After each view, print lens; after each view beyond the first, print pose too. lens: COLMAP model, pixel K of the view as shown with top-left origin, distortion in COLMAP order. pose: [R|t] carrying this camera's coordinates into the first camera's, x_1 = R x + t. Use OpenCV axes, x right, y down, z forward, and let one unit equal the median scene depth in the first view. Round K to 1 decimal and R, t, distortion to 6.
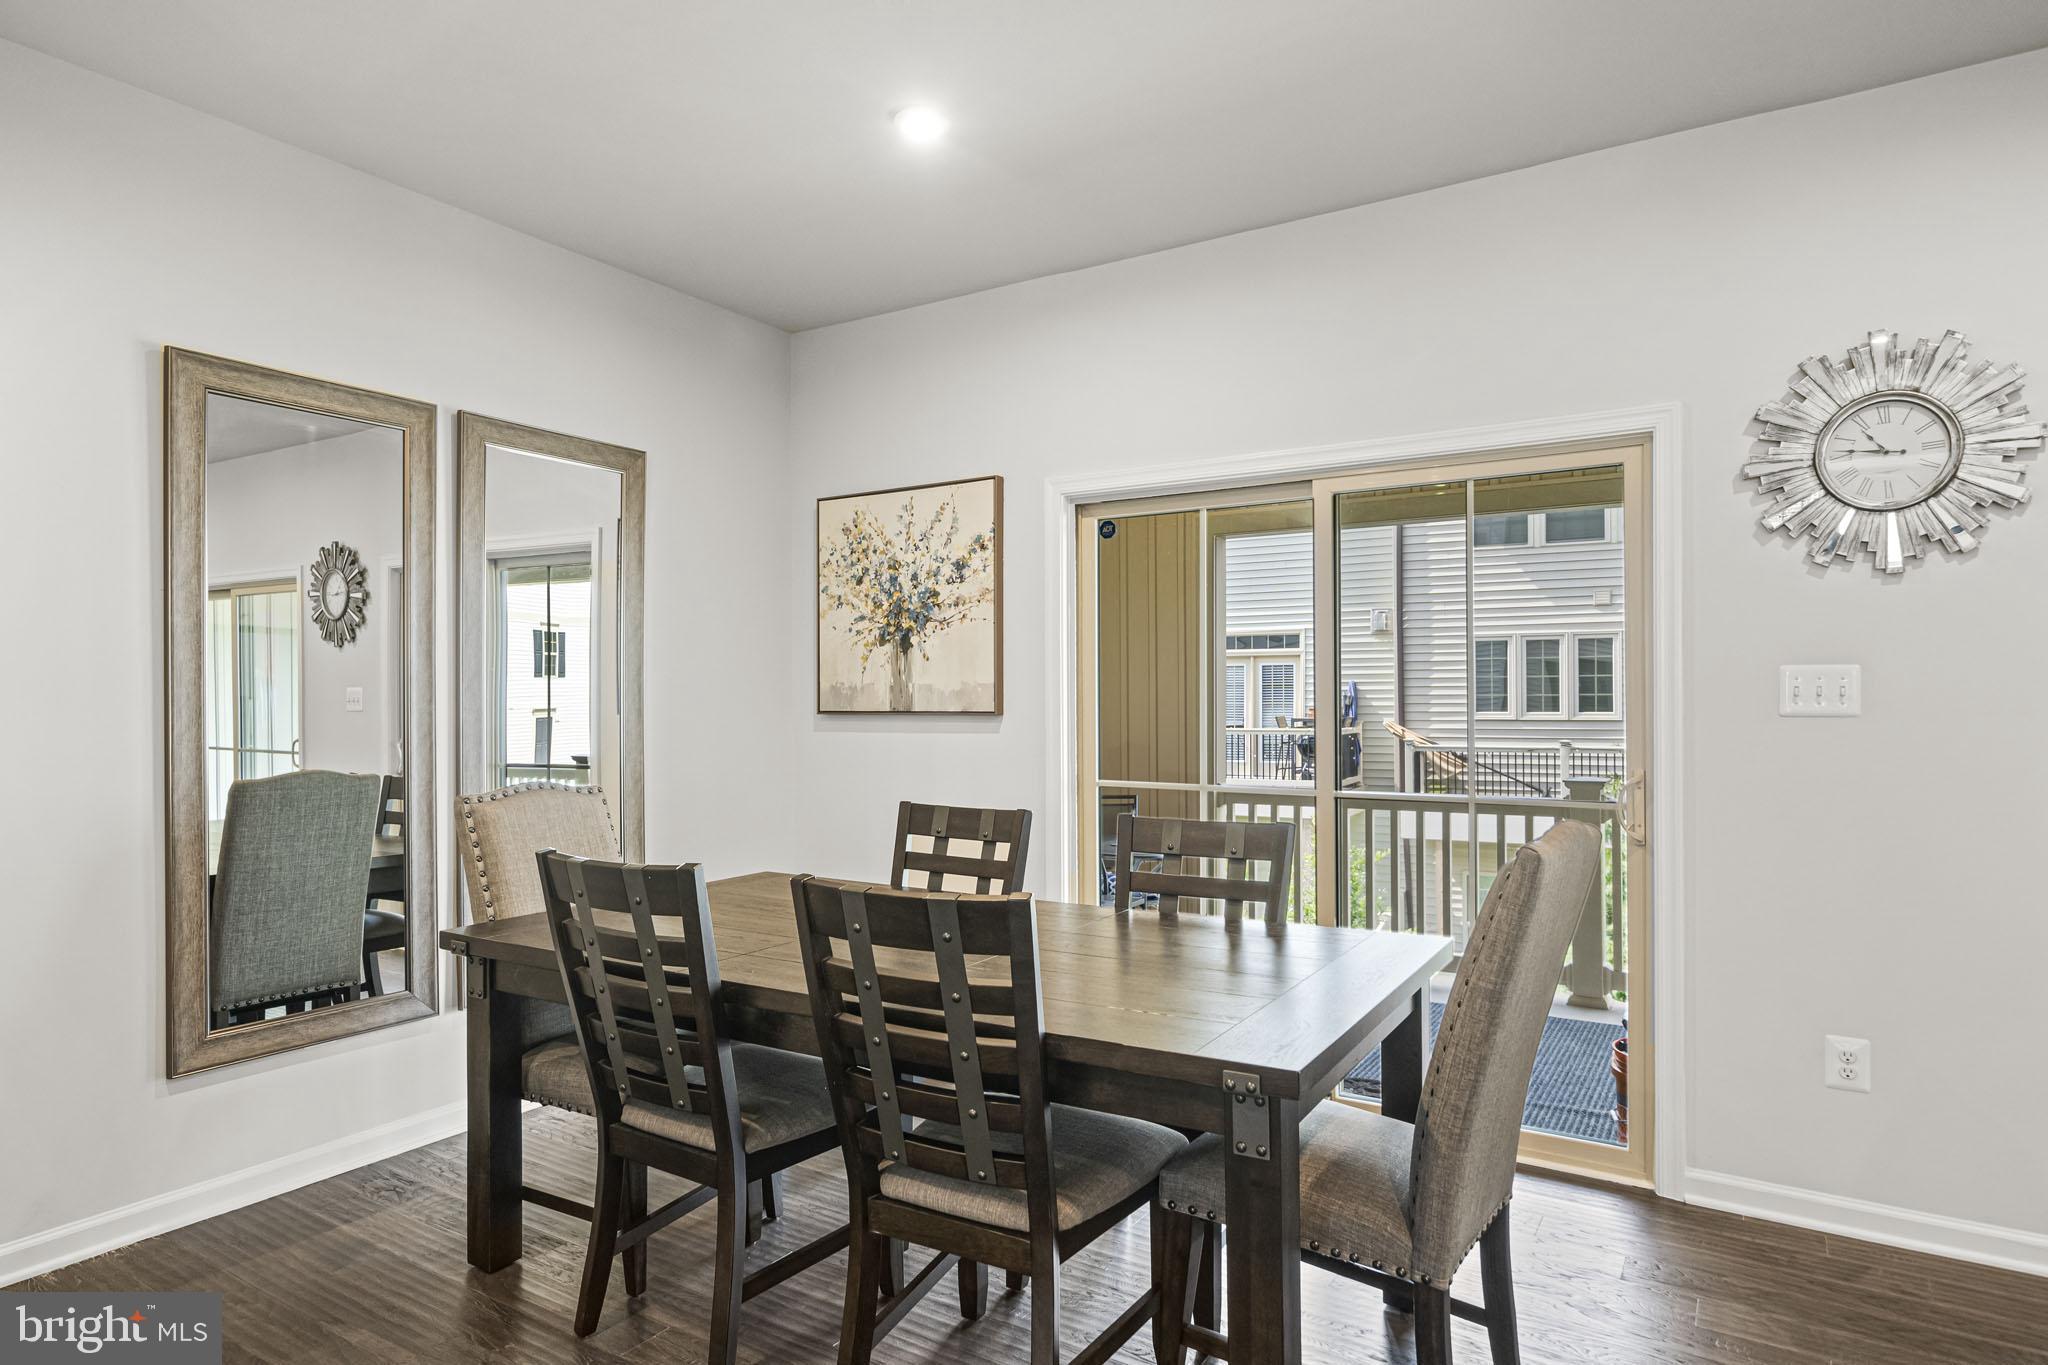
lens RADIAL K [[1152.7, 0, 1024.0], [0, 1152.7, 682.5], [0, 0, 1]] dist [0.001577, -0.000014]
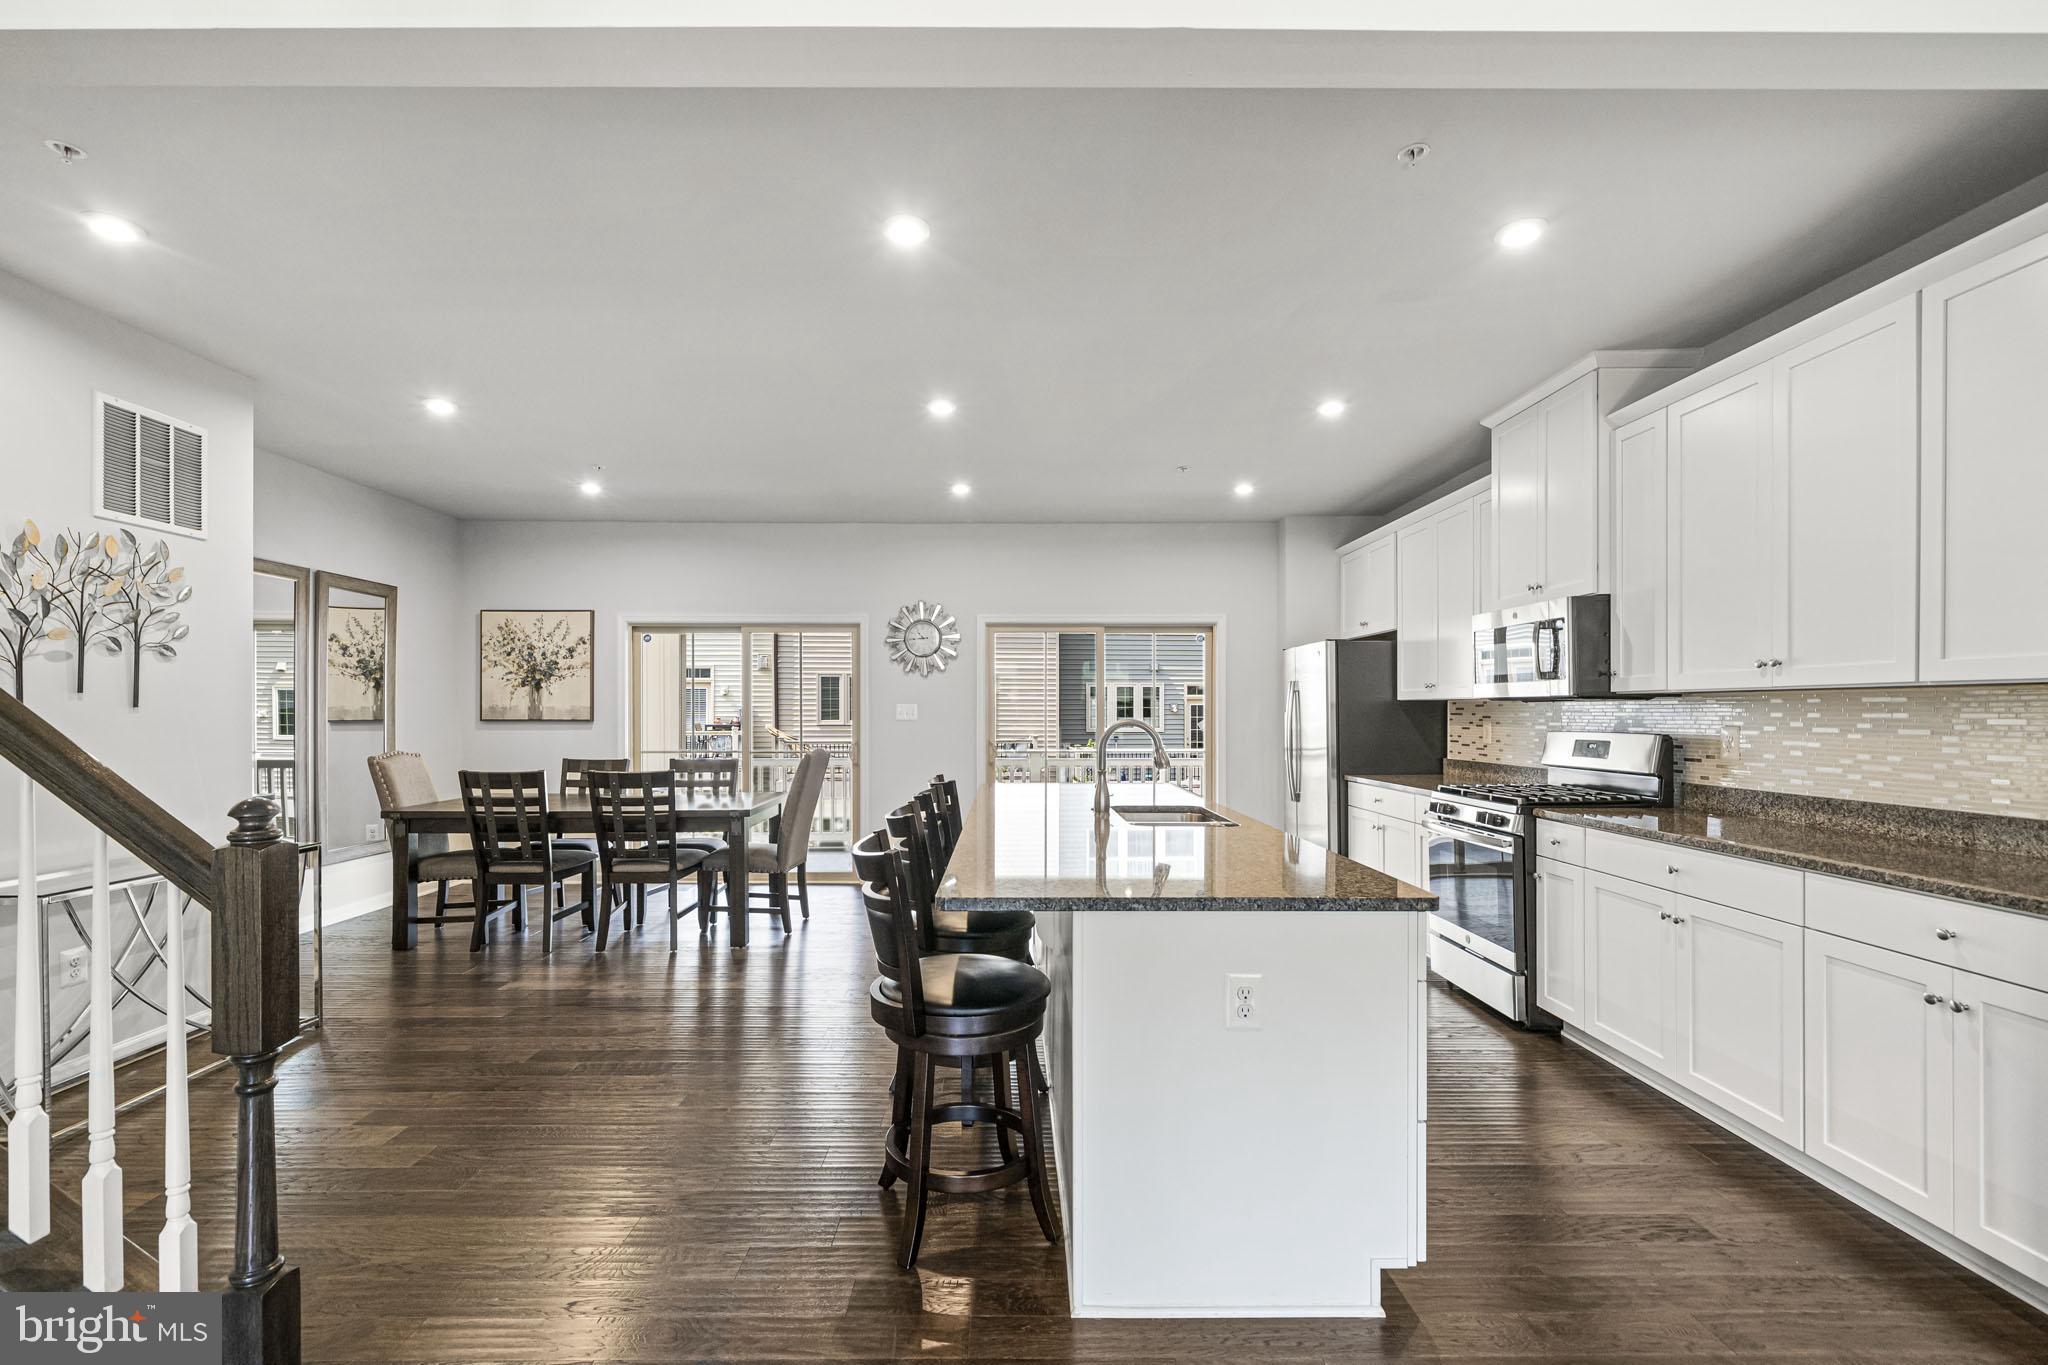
lens RADIAL K [[907.5, 0, 1010.6], [0, 907.5, 717.0], [0, 0, 1]] dist [0.000199, 0.000135]
pose [[0.842721, -0.000012, 0.538351, -0.272184], [-0.011546, 0.999770, 0.018096, -0.019082], [-0.538227, -0.021466, 0.842526, -0.835197]]
